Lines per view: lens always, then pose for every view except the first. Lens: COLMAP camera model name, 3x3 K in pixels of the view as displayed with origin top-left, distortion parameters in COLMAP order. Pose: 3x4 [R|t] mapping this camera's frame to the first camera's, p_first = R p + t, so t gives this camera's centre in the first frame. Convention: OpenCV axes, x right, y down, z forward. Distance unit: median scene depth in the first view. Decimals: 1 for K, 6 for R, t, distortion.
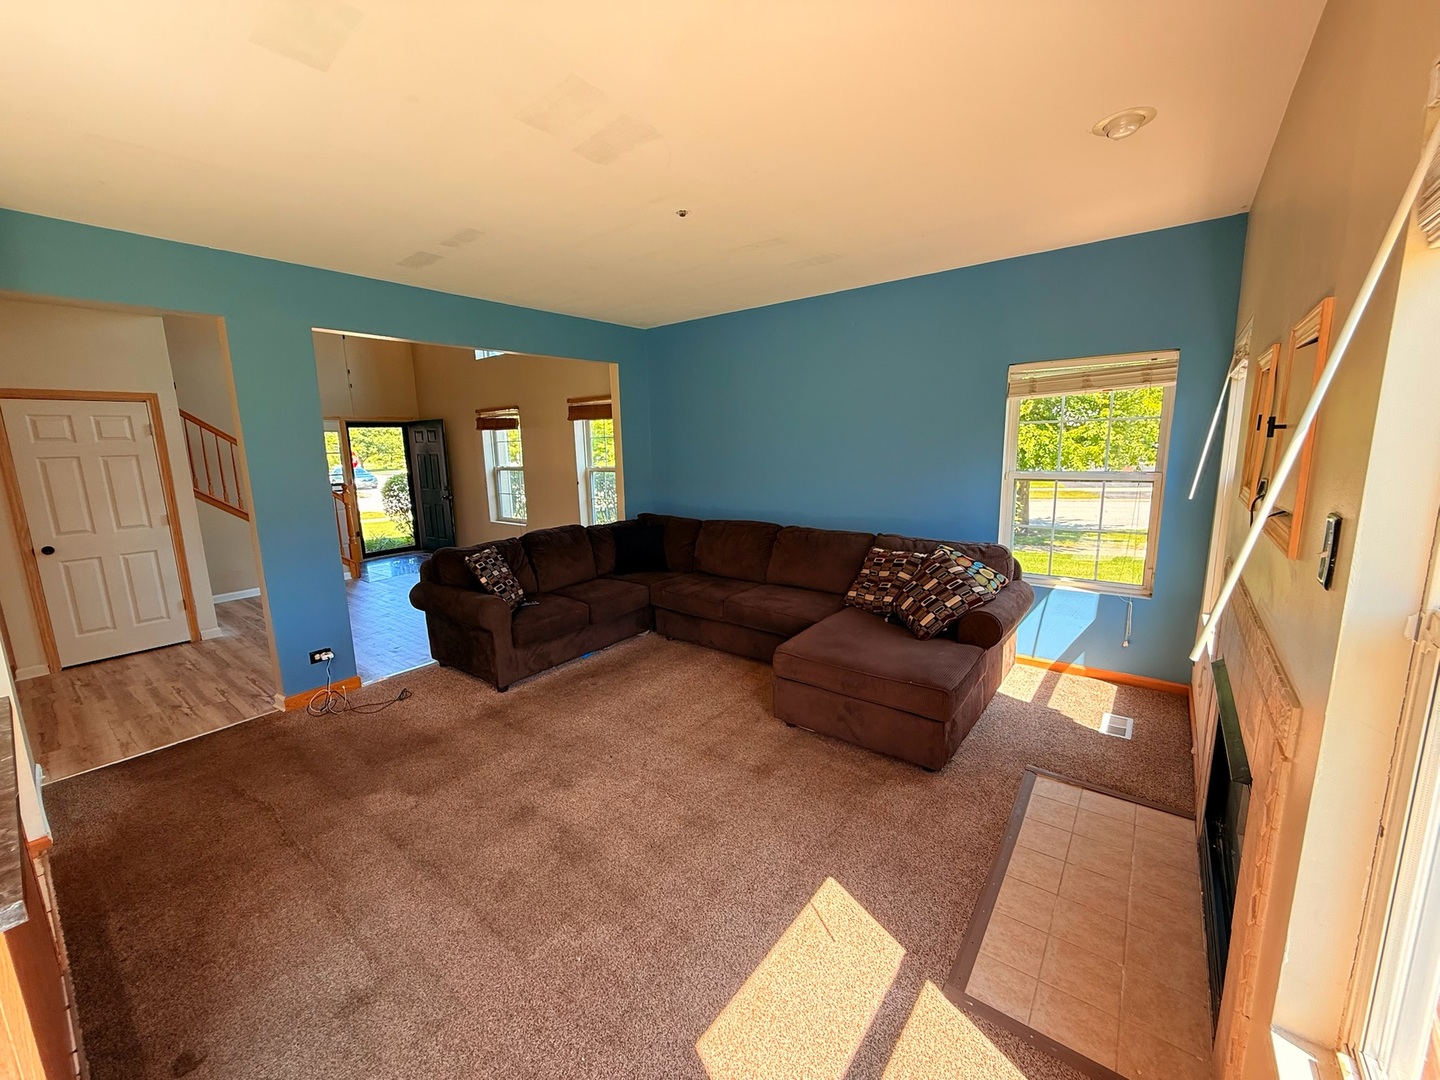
lens RADIAL K [[571.4, 0, 715.9], [0, 571.4, 539.4], [0, 0, 1]] dist [-0.000937, 0.000042]
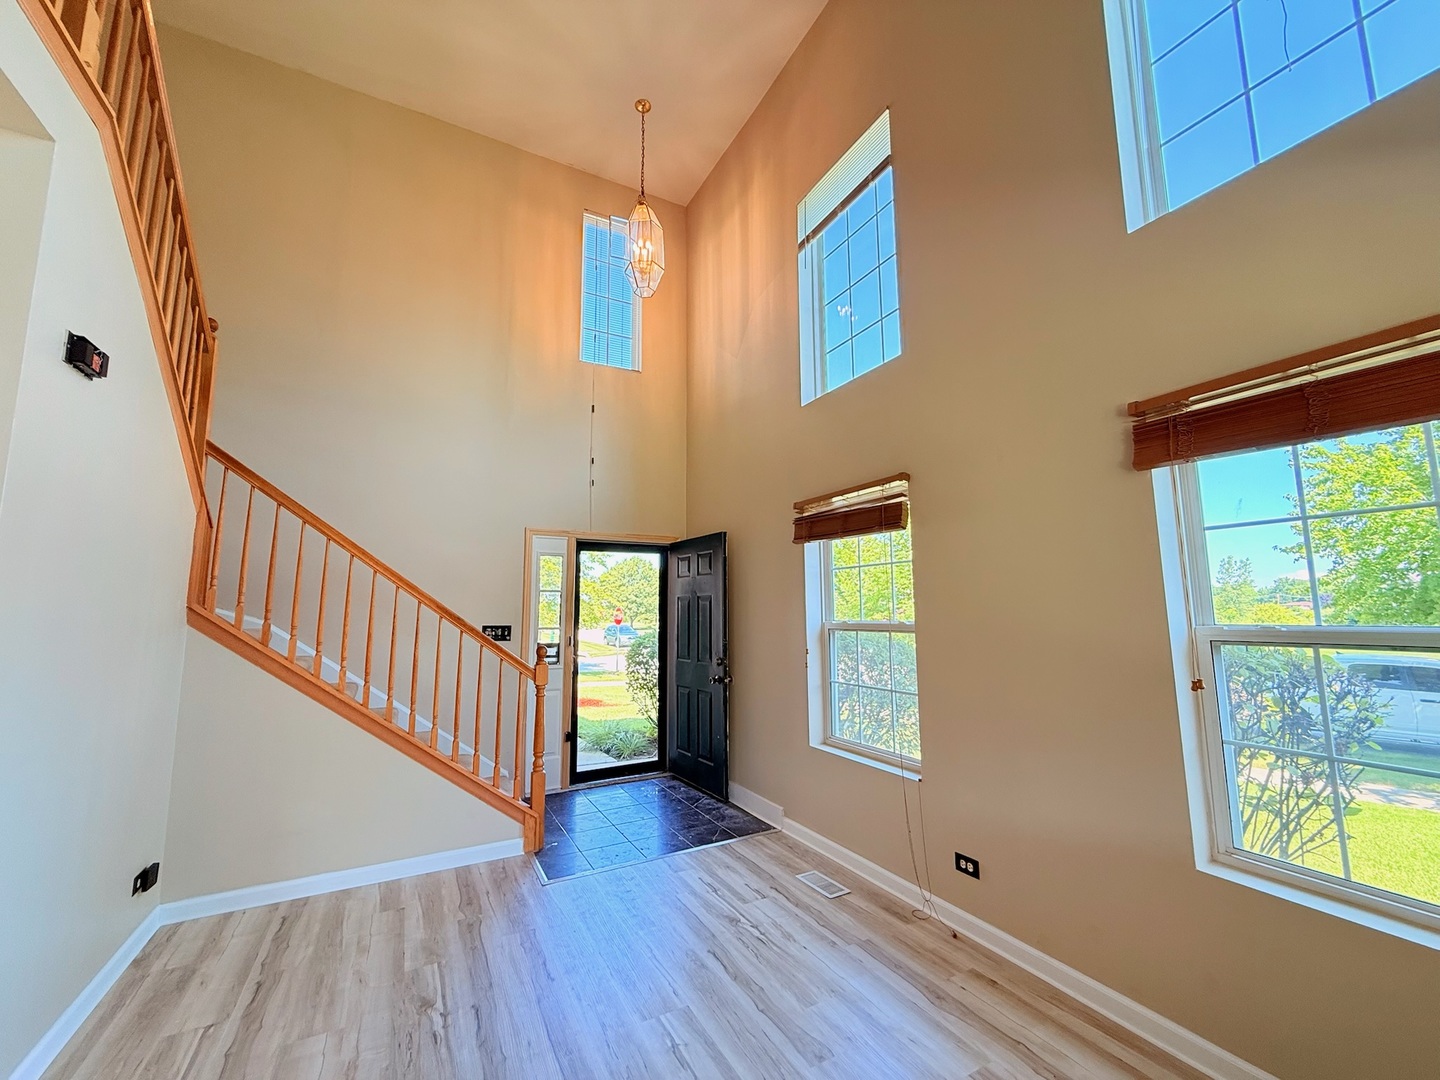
lens RADIAL K [[571.4, 0, 714.7], [0, 571.4, 539.6], [0, 0, 1]] dist [-0.000937, 0.000042]
pose [[0.915628, -0.029996, -0.400907, -0.535551], [-0.085449, 0.959907, -0.266977, -0.114393], [0.392841, 0.278709, 0.876355, 1.031402]]
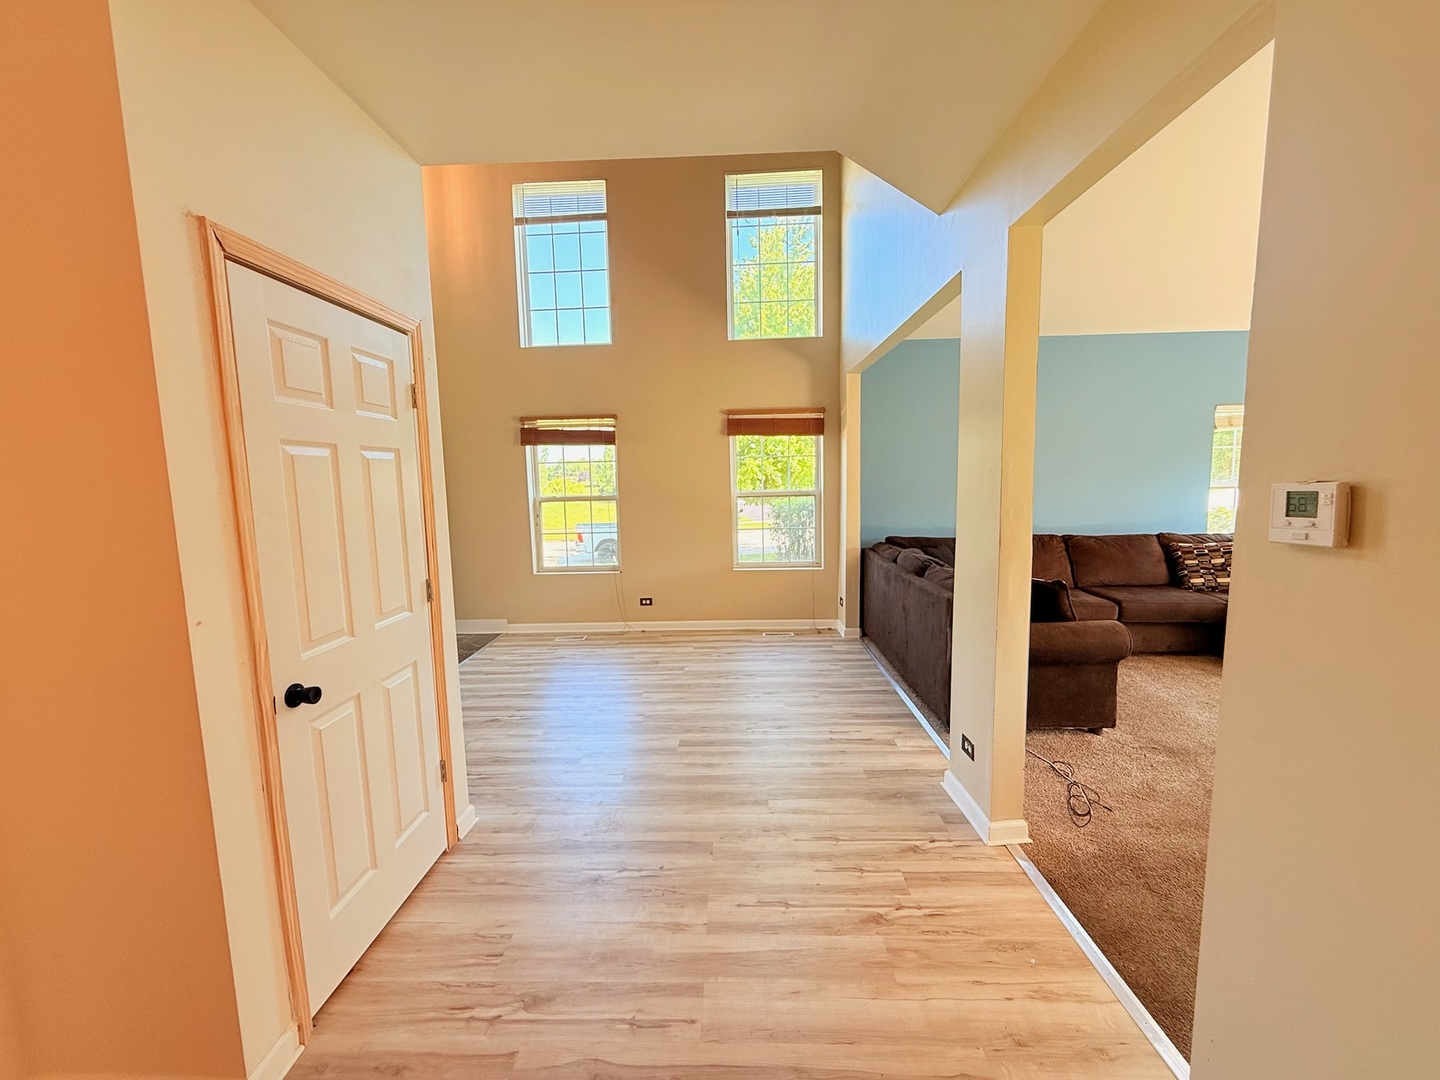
lens RADIAL K [[571.4, 0, 715.5], [0, 571.4, 539.5], [0, 0, 1]] dist [-0.000937, 0.000042]
pose [[0.807107, -0.055082, 0.587830, -1.198065], [0.101001, 0.993843, -0.045549, -0.036023], [-0.581702, 0.096134, 0.807701, 0.561178]]
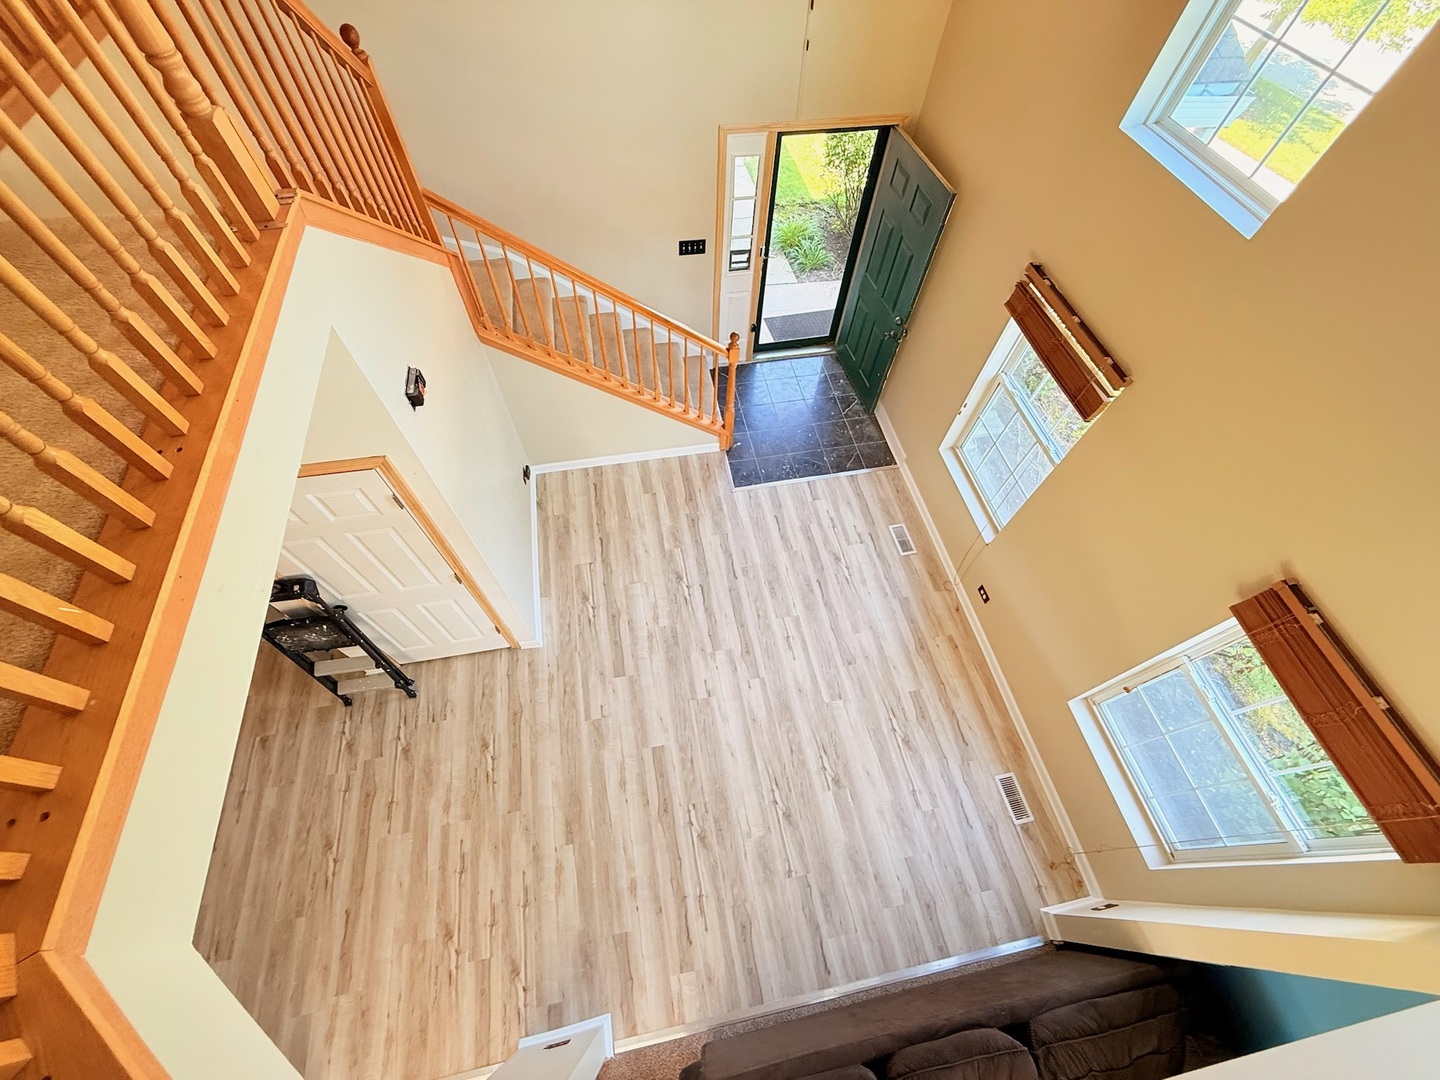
lens RADIAL K [[571.4, 0, 715.1], [0, 571.4, 538.0], [0, 0, 1]] dist [-0.000937, 0.000042]
pose [[0.751711, 0.587077, -0.300453, -0.652301], [-0.159404, 0.603816, 0.781023, -0.718036], [0.639939, -0.539209, 0.547478, 0.983913]]
